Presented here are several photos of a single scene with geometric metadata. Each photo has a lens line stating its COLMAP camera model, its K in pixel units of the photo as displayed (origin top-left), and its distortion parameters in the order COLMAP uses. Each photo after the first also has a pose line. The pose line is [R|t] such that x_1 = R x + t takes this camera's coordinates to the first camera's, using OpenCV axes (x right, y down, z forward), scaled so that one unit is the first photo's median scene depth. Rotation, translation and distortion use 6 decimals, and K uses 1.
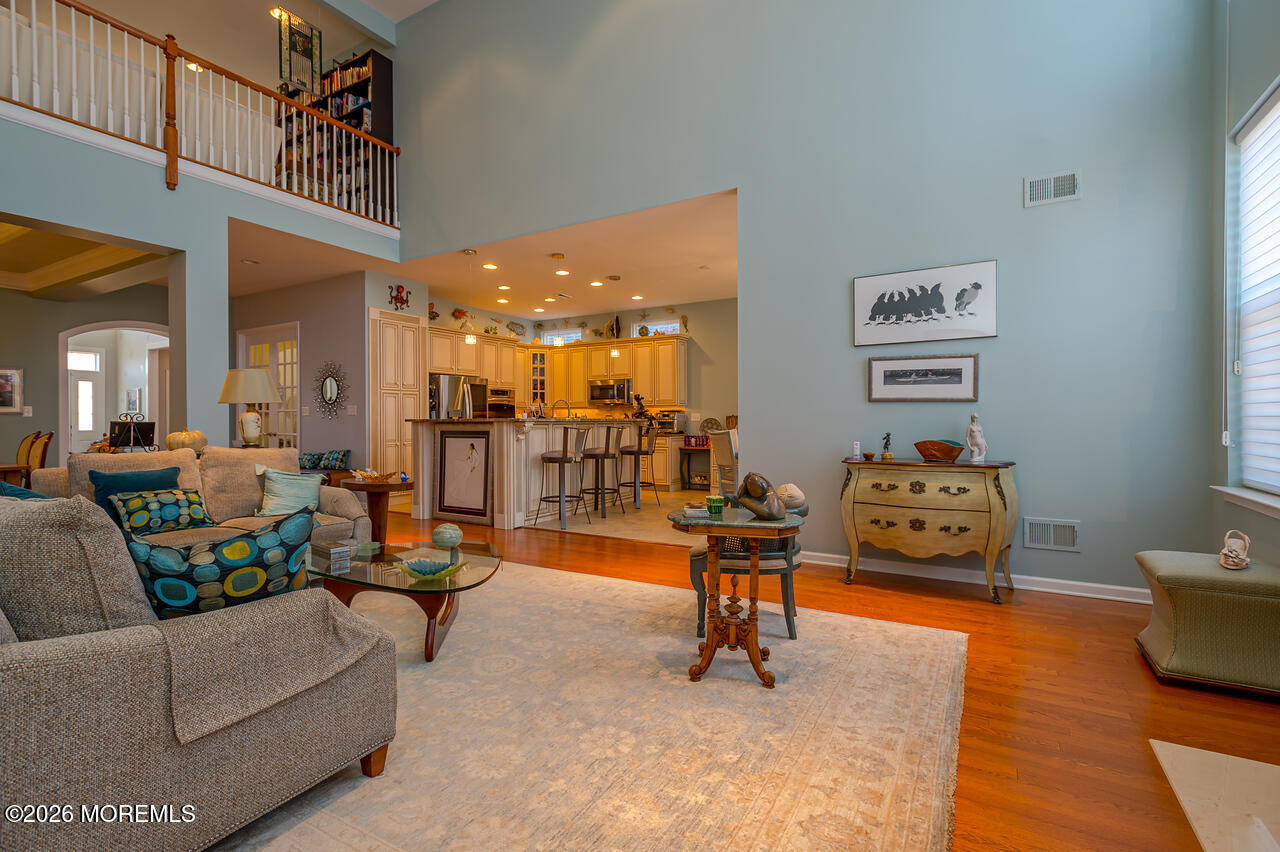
lens RADIAL K [[591.8, 0, 638.3], [0, 591.8, 421.7], [0, 0, 1]] dist [0.007429, -0.001451]
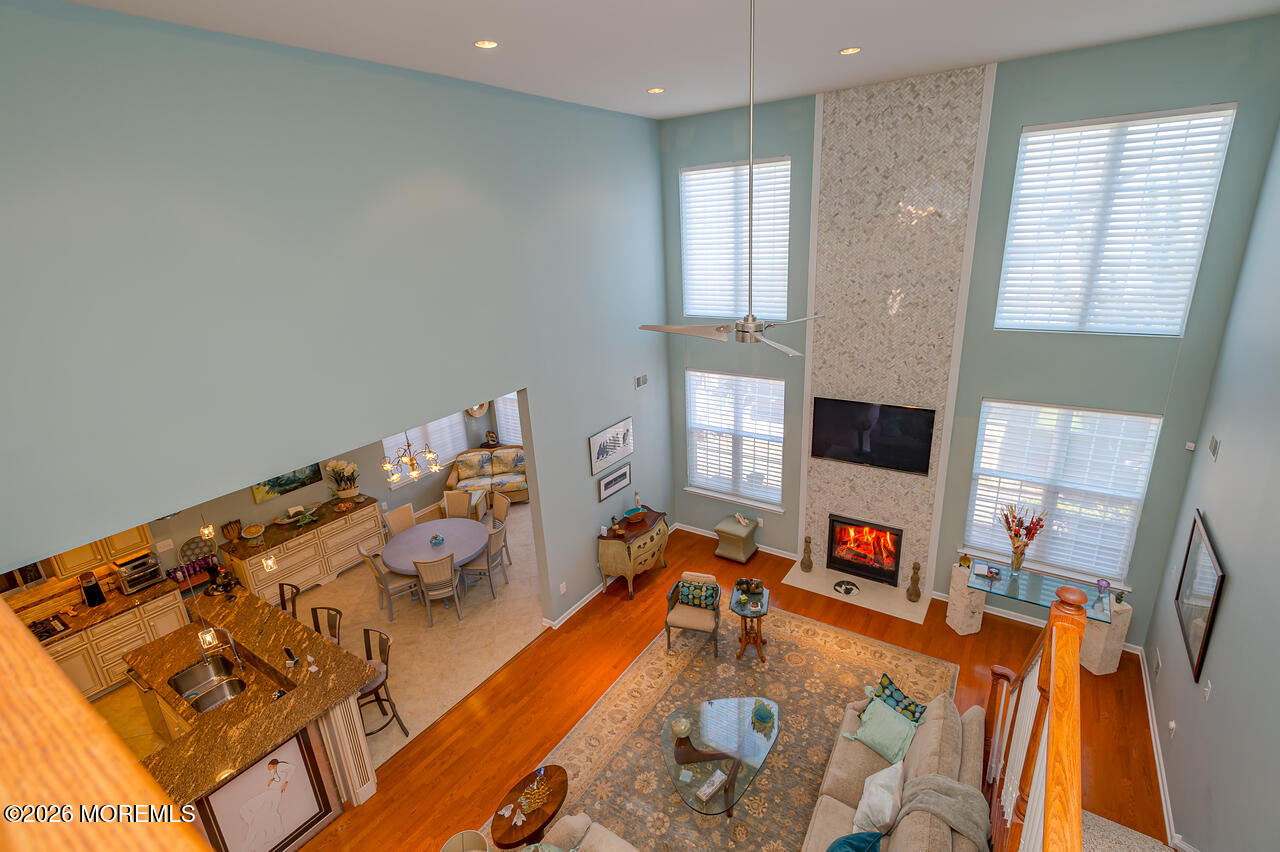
lens RADIAL K [[591.8, 0, 638.3], [0, 591.8, 421.7], [0, 0, 1]] dist [0.007429, -0.001451]
pose [[0.057911, -0.313037, 0.947974, -0.622868], [0.052312, 0.949214, 0.310251, -0.419488], [-0.996950, 0.031623, 0.071345, 0.399175]]
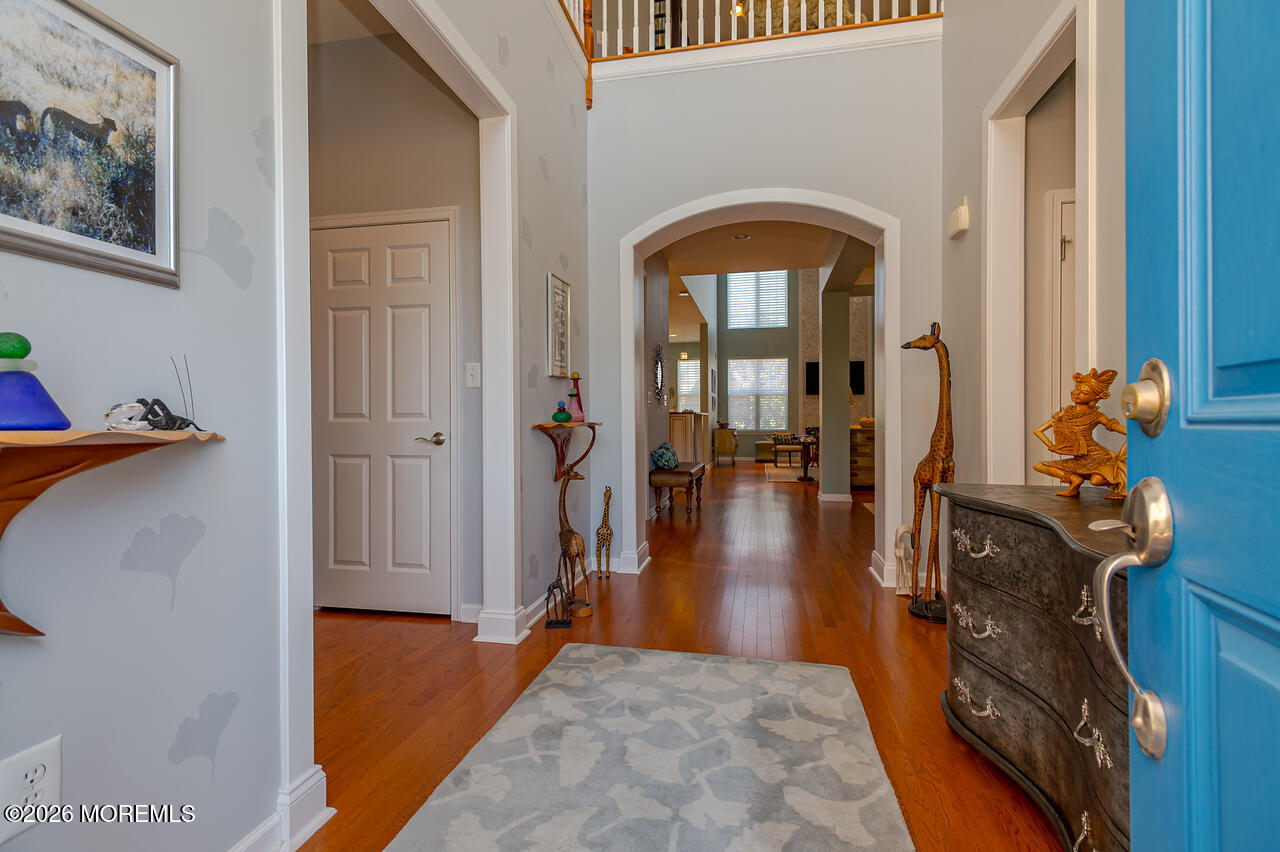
lens RADIAL K [[591.8, 0, 638.3], [0, 591.8, 421.7], [0, 0, 1]] dist [0.007429, -0.001451]
pose [[-0.322559, 0.004696, 0.946538, -1.264246], [0.008034, 0.999965, -0.002223, 0.014769], [-0.946515, 0.006887, -0.322585, 1.246227]]
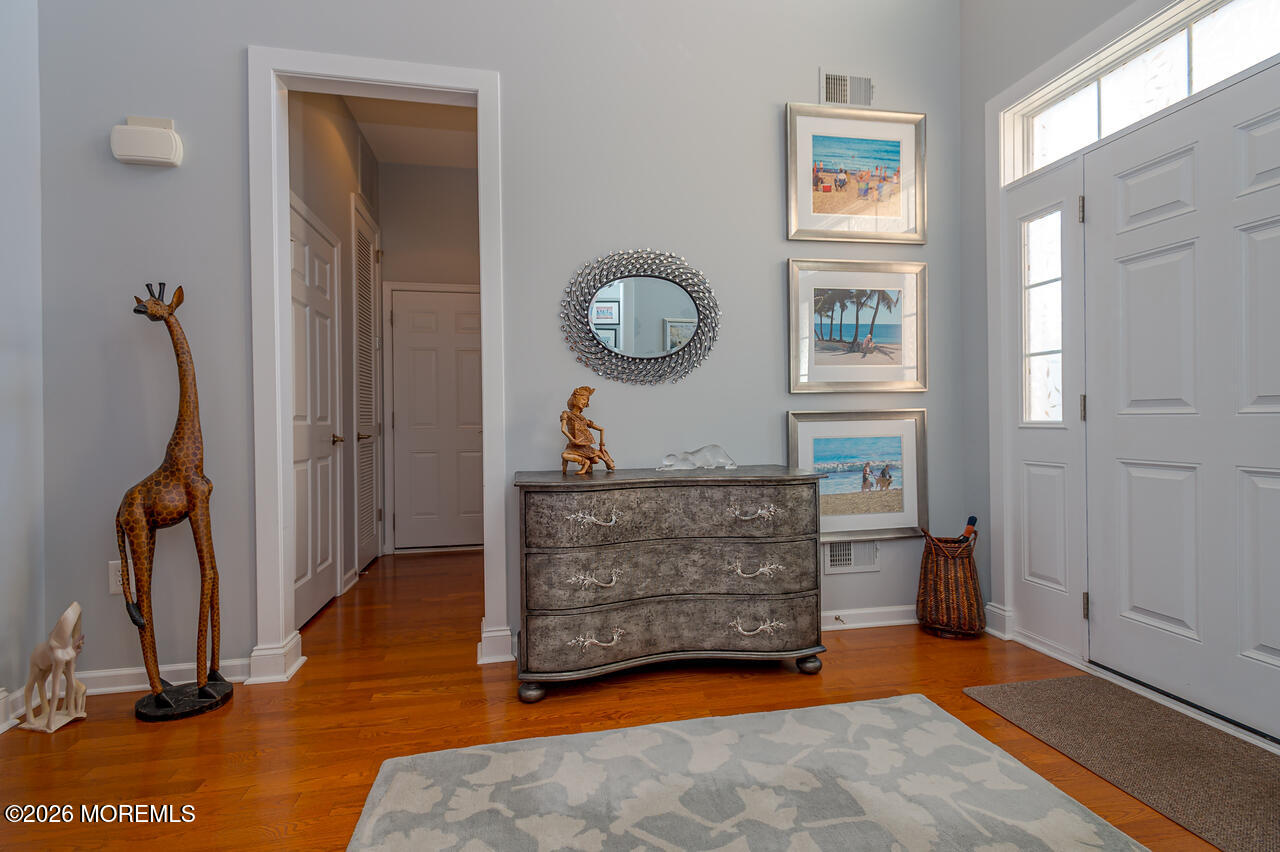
lens RADIAL K [[591.8, 0, 638.3], [0, 591.8, 421.7], [0, 0, 1]] dist [0.007429, -0.001451]
pose [[-0.743259, 0.014658, -0.668843, -0.943675], [0.014692, 0.999876, 0.005587, 0.014063], [0.668842, -0.005674, -0.743383, 1.276596]]
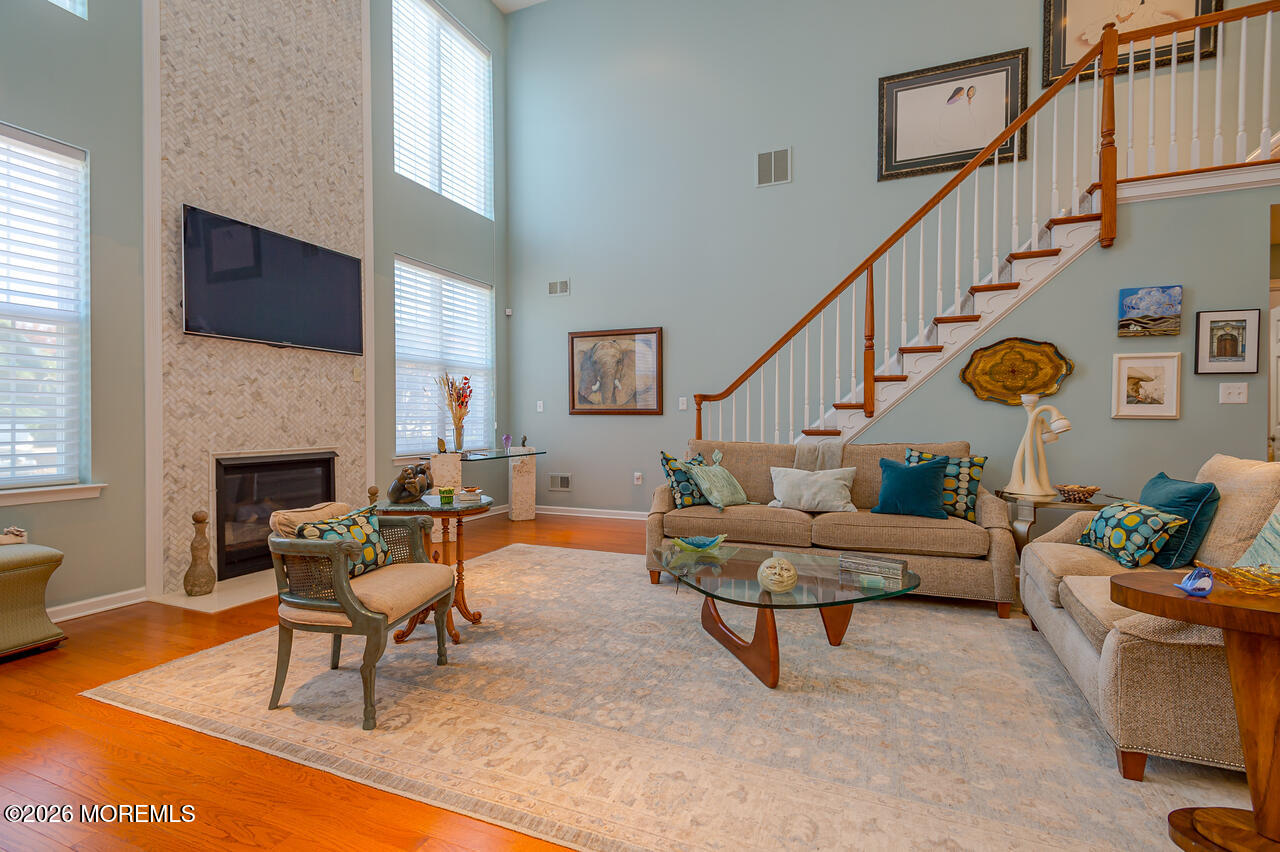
lens RADIAL K [[591.8, 0, 638.3], [0, 591.8, 421.7], [0, 0, 1]] dist [0.007429, -0.001451]
pose [[-0.991182, 0.005445, -0.132399, -0.024440], [0.004004, 0.999930, 0.011148, -0.001535], [0.132450, 0.010519, -0.991134, 0.689628]]
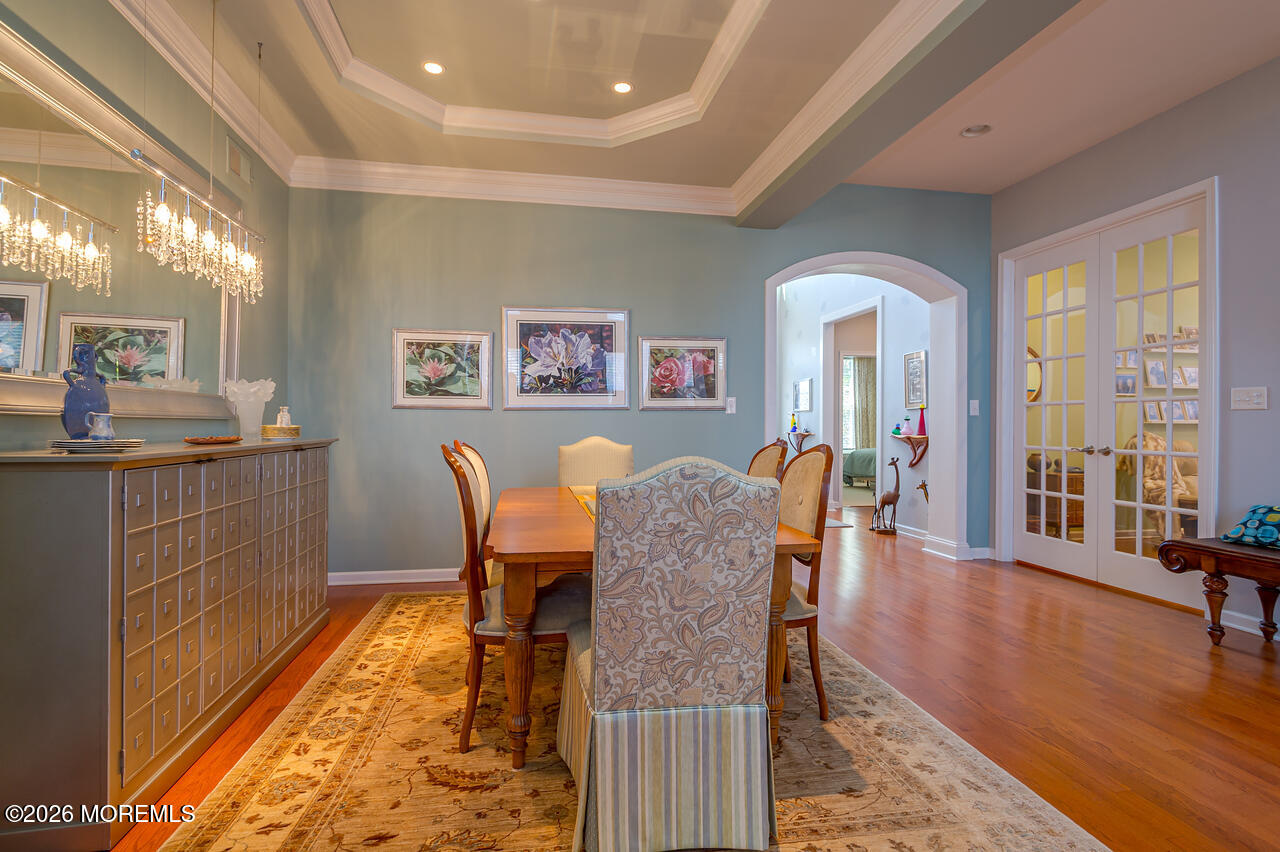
lens RADIAL K [[628.4, 0, 640.0], [0, 628.4, 426.0], [0, 0, 1]] dist [0.000995, 0.000041]
pose [[0.662647, 0.006741, -0.748901, -0.510315], [-0.006018, 0.999975, 0.003676, 0.002472], [0.748908, 0.002071, 0.662671, 0.419009]]
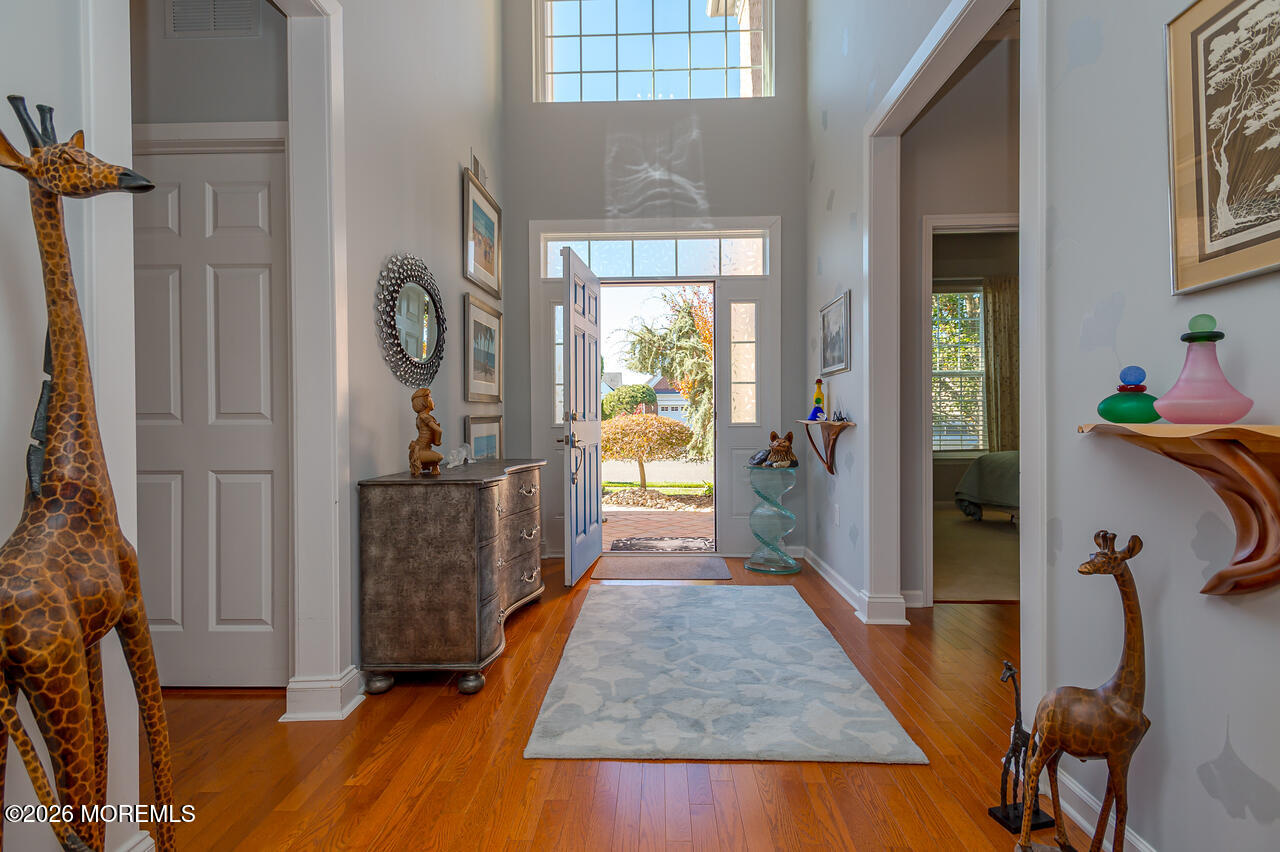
lens RADIAL K [[591.8, 0, 638.3], [0, 591.8, 421.7], [0, 0, 1]] dist [0.007429, -0.001451]
pose [[0.475152, 0.006257, -0.879882, -0.806581], [0.004107, 0.999948, 0.009329, 0.012097], [0.879894, -0.008046, 0.475101, 0.988247]]
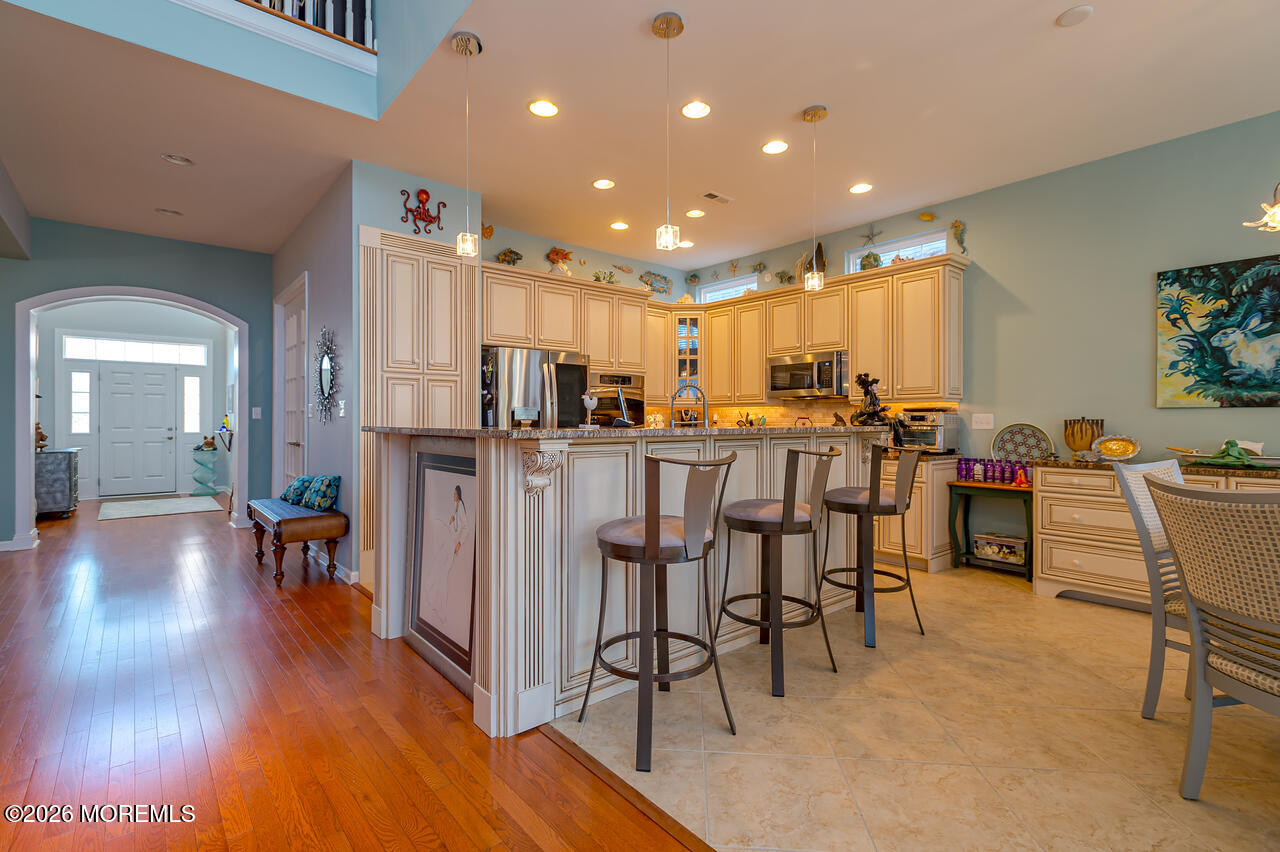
lens RADIAL K [[591.8, 0, 638.3], [0, 591.8, 421.7], [0, 0, 1]] dist [0.007429, -0.001451]
pose [[0.945434, 0.005419, -0.325770, -0.017118], [-0.005137, 0.999985, 0.001726, -0.008029], [0.325774, 0.000042, 0.945448, 0.504307]]
